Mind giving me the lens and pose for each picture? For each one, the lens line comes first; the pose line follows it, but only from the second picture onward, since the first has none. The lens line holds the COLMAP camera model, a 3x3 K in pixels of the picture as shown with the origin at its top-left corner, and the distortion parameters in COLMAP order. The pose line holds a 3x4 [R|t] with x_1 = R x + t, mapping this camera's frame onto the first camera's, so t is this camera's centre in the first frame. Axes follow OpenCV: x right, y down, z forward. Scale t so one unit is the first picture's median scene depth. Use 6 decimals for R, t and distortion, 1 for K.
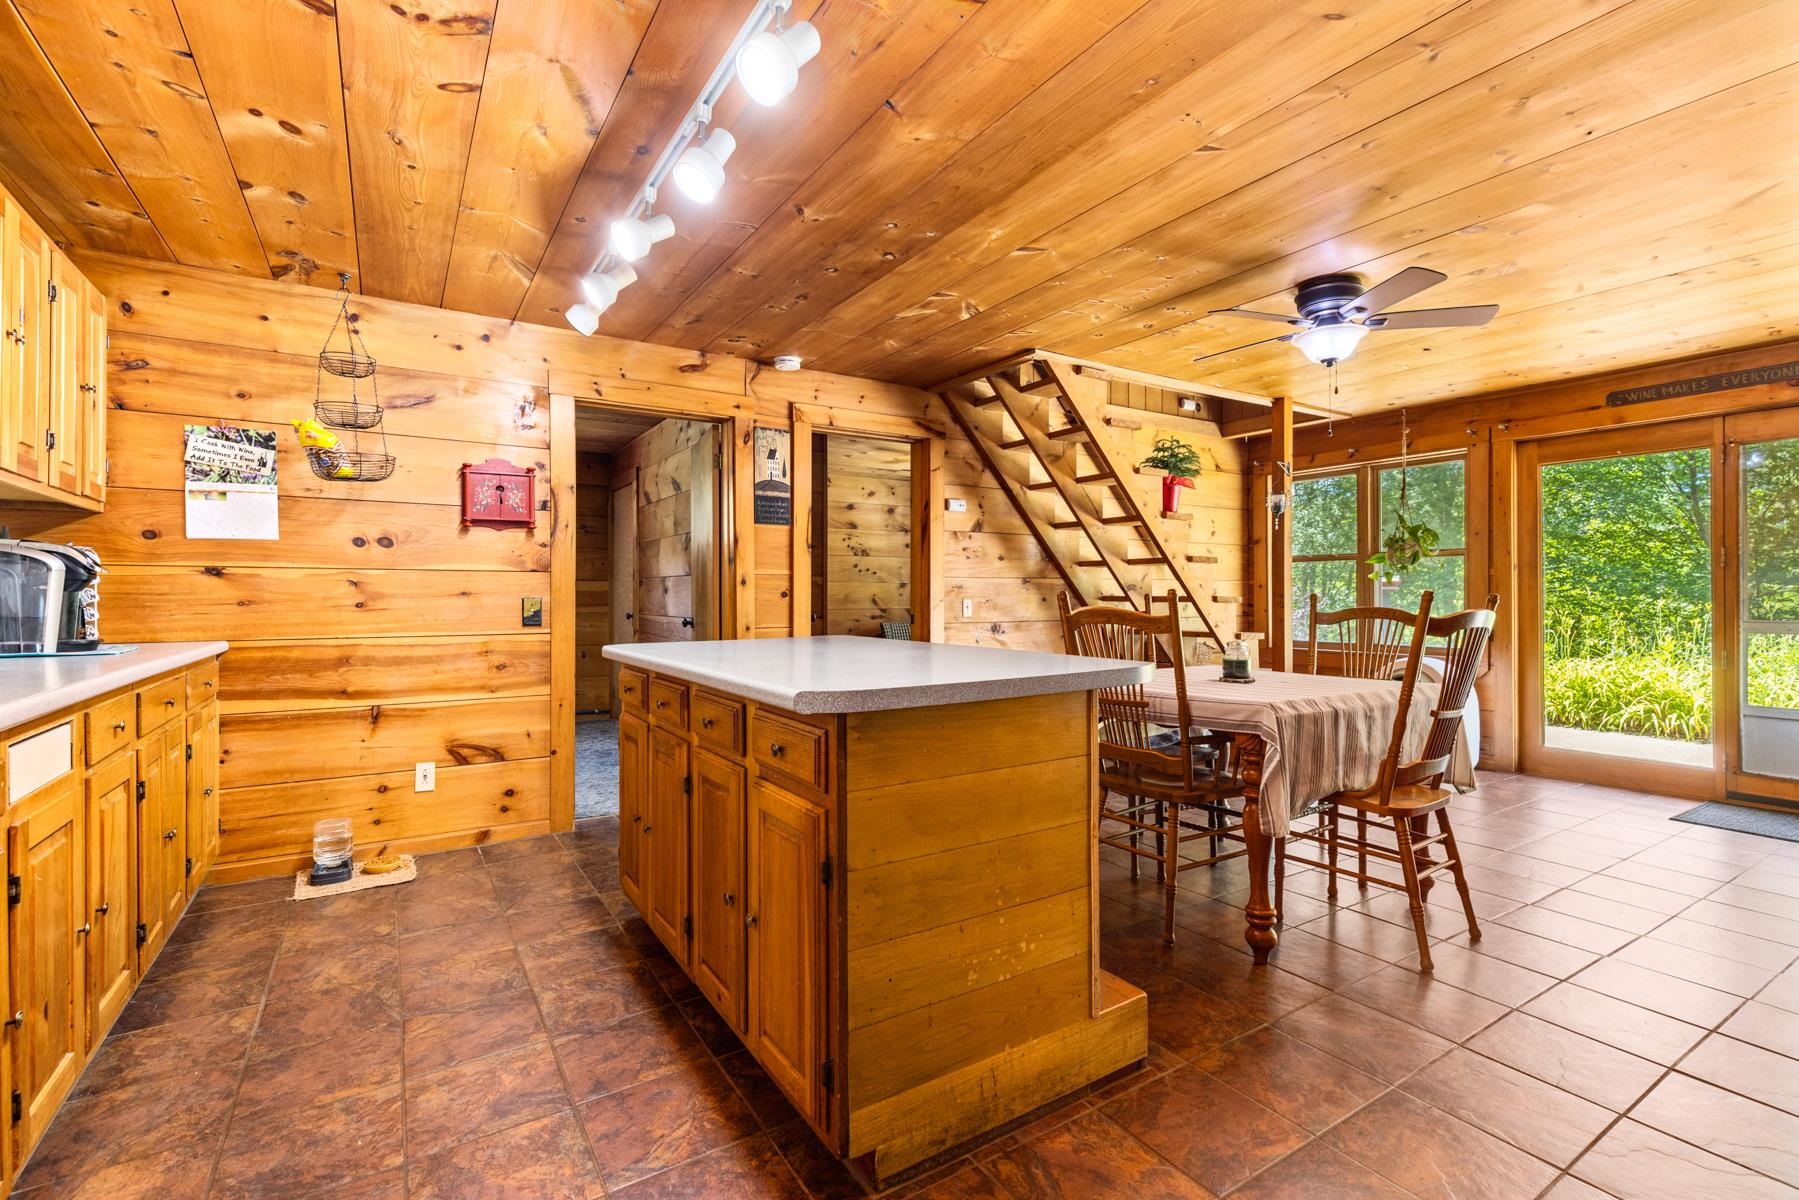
lens RADIAL K [[804.5, 0, 903.6], [0, 804.5, 595.2], [0, 0, 1]] dist [0.002095, -0.002695]
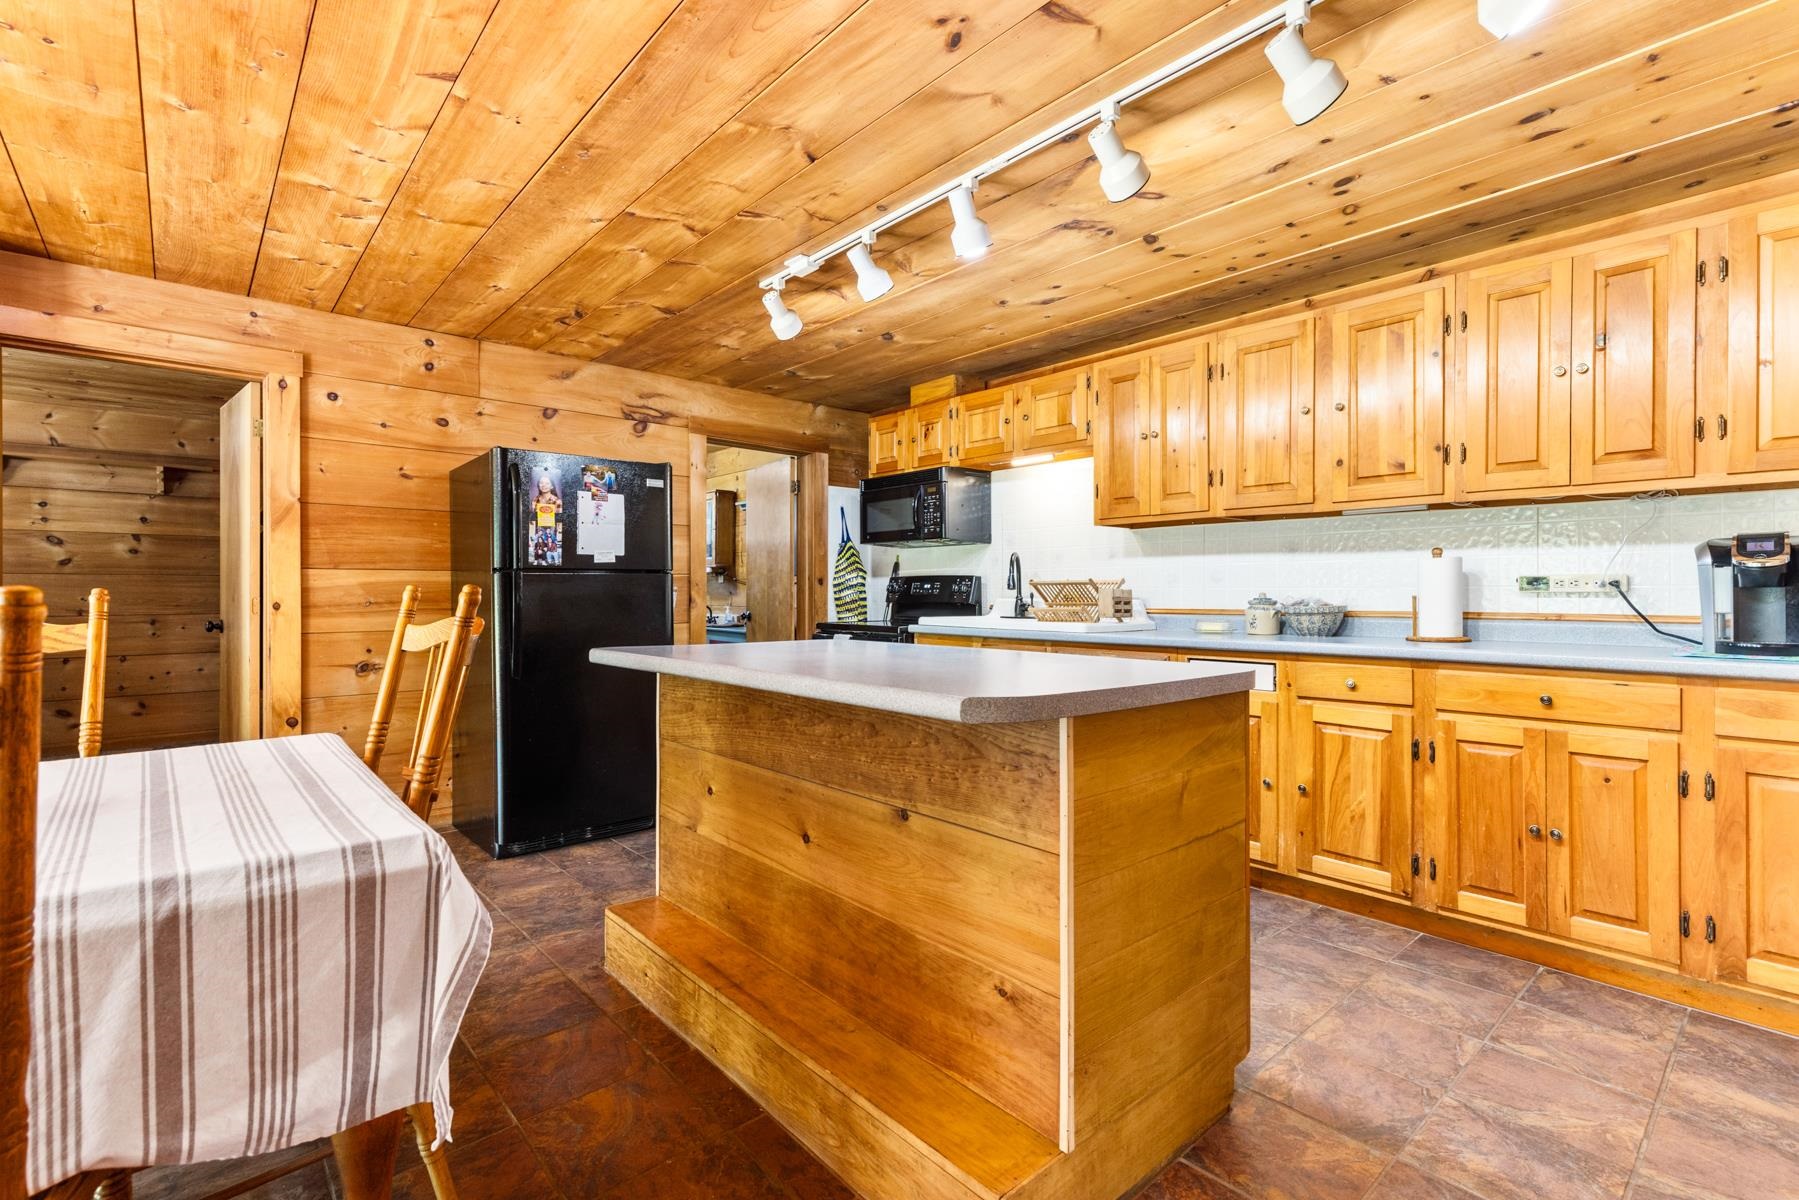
lens RADIAL K [[804.5, 0, 907.2], [0, 804.5, 596.0], [0, 0, 1]] dist [0.002095, -0.002695]
pose [[-0.987531, 0.002288, -0.157407, 0.015142], [0.002148, 0.999997, 0.001061, 0.001958], [0.157409, 0.000709, -0.987533, 1.108293]]
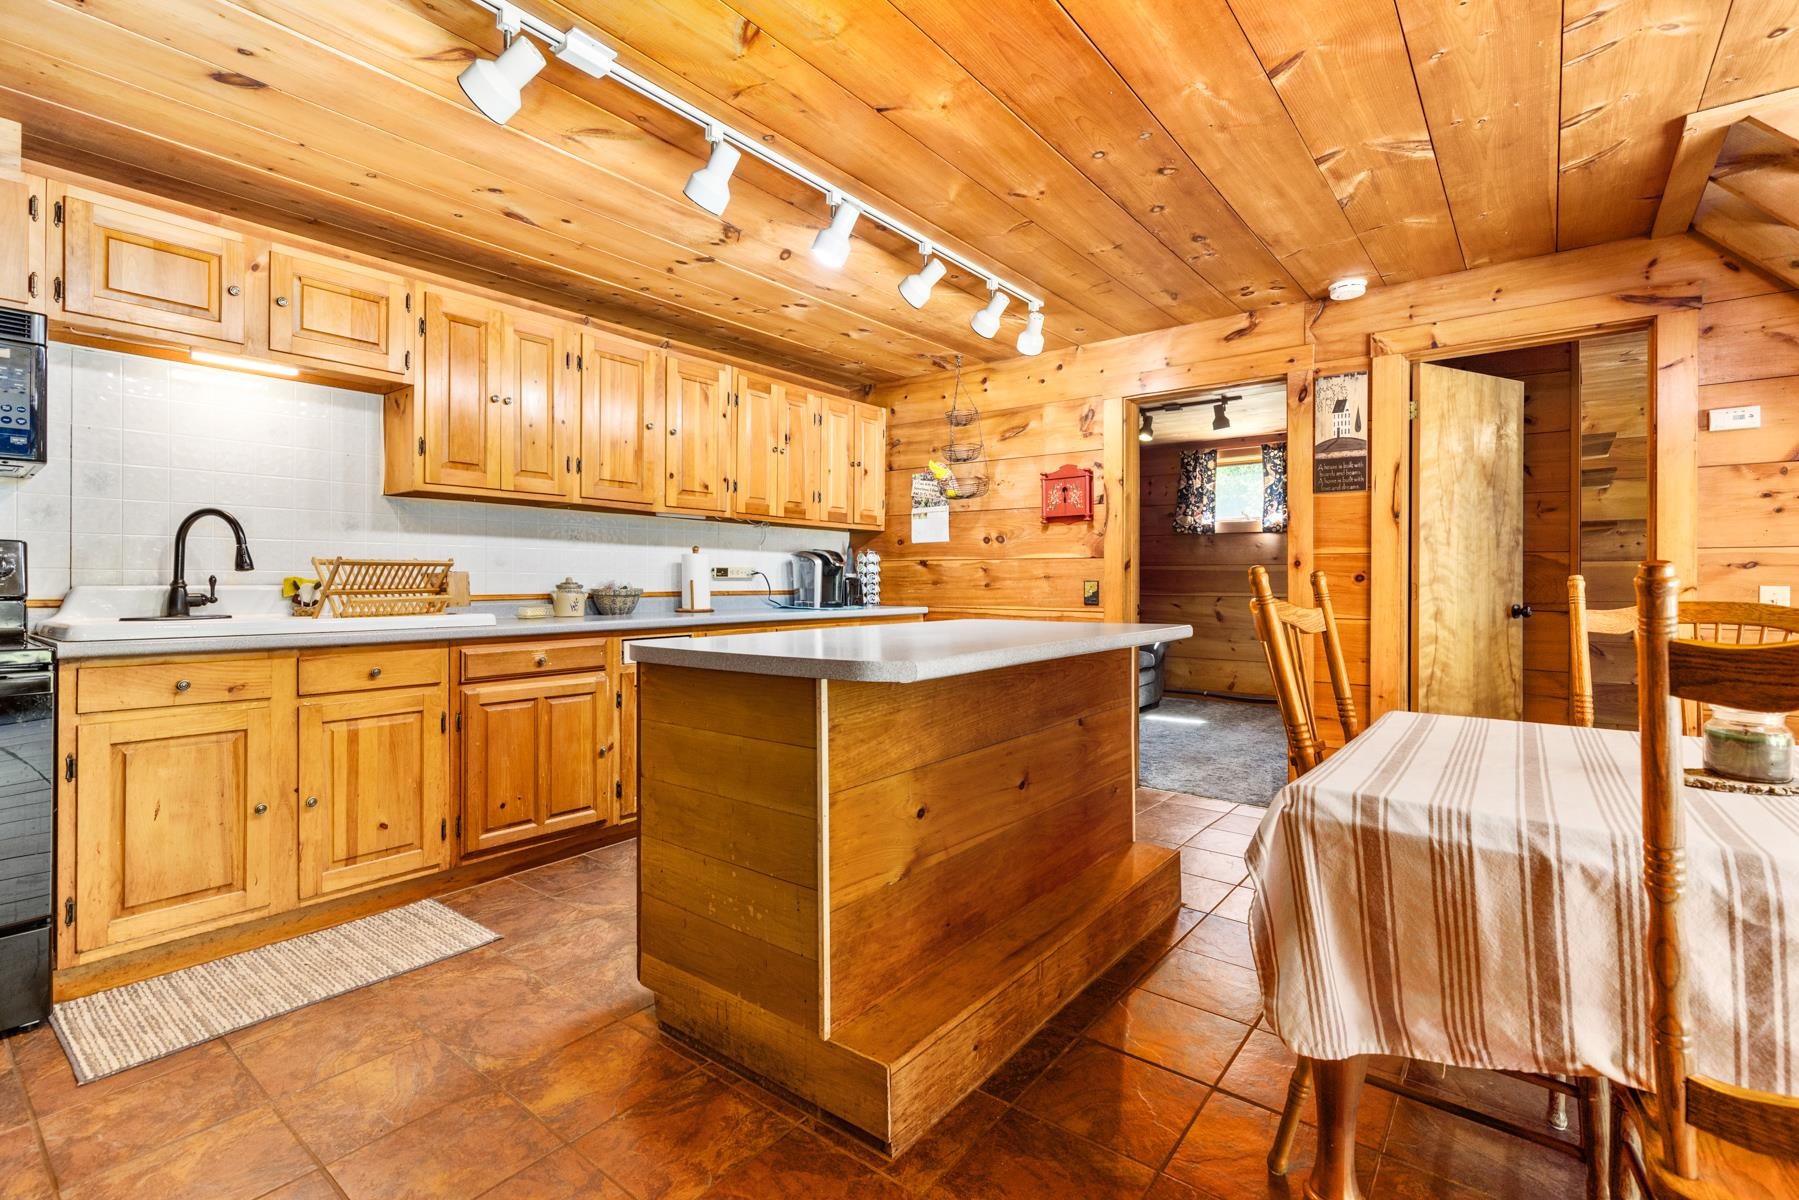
lens RADIAL K [[804.5, 0, 912.3], [0, 804.5, 577.5], [0, 0, 1]] dist [0.002095, -0.002695]
pose [[0.328213, 0.000133, -0.944604, 0.513652], [-0.002944, 0.999995, -0.000882, 0.000252], [0.944599, 0.003071, 0.328212, 0.360741]]
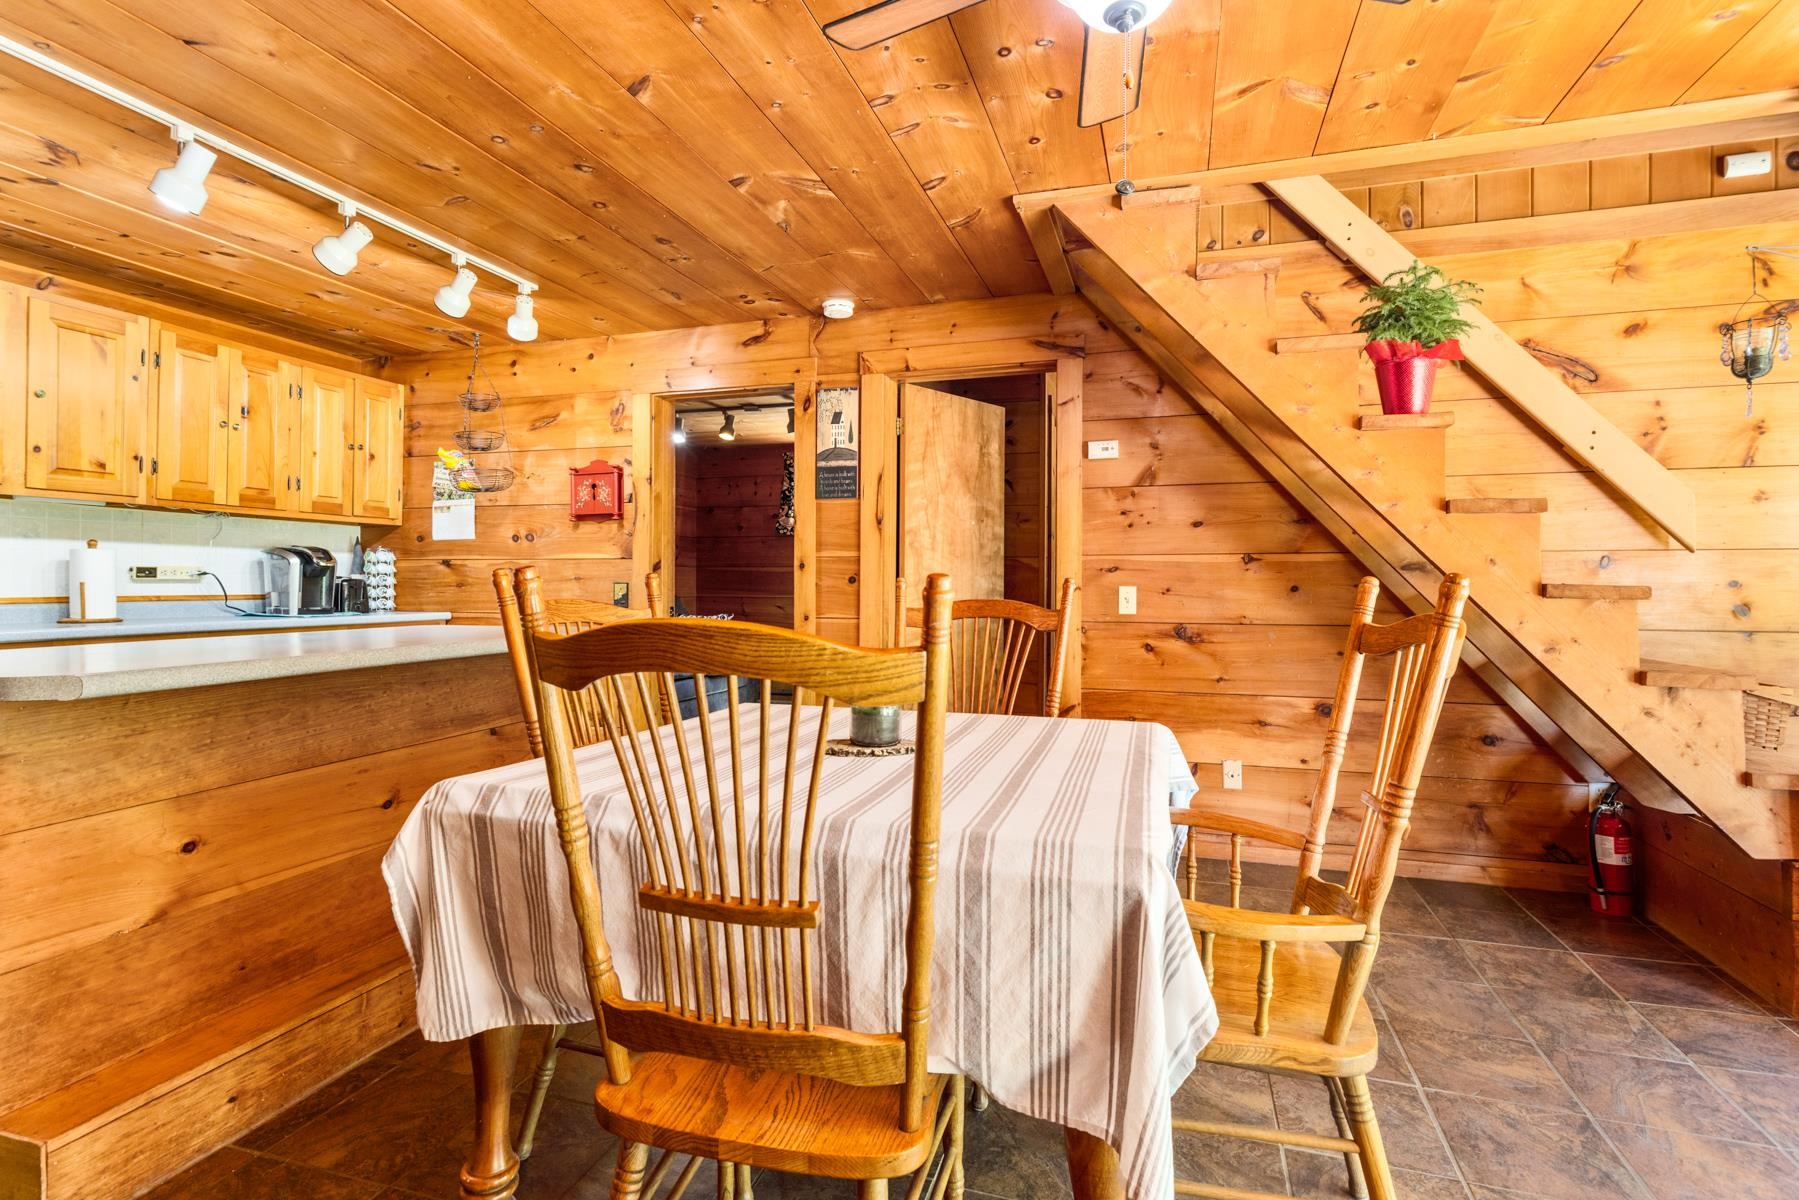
lens RADIAL K [[847.1, 0, 908.5], [0, 847.1, 576.3], [0, 0, 1]] dist [-0.003721, 0.000571]
pose [[0.643873, -0.001915, -0.765130, 0.645519], [-0.002796, 0.999984, -0.004856, -0.000756], [0.765127, 0.005266, 0.643858, 0.525820]]
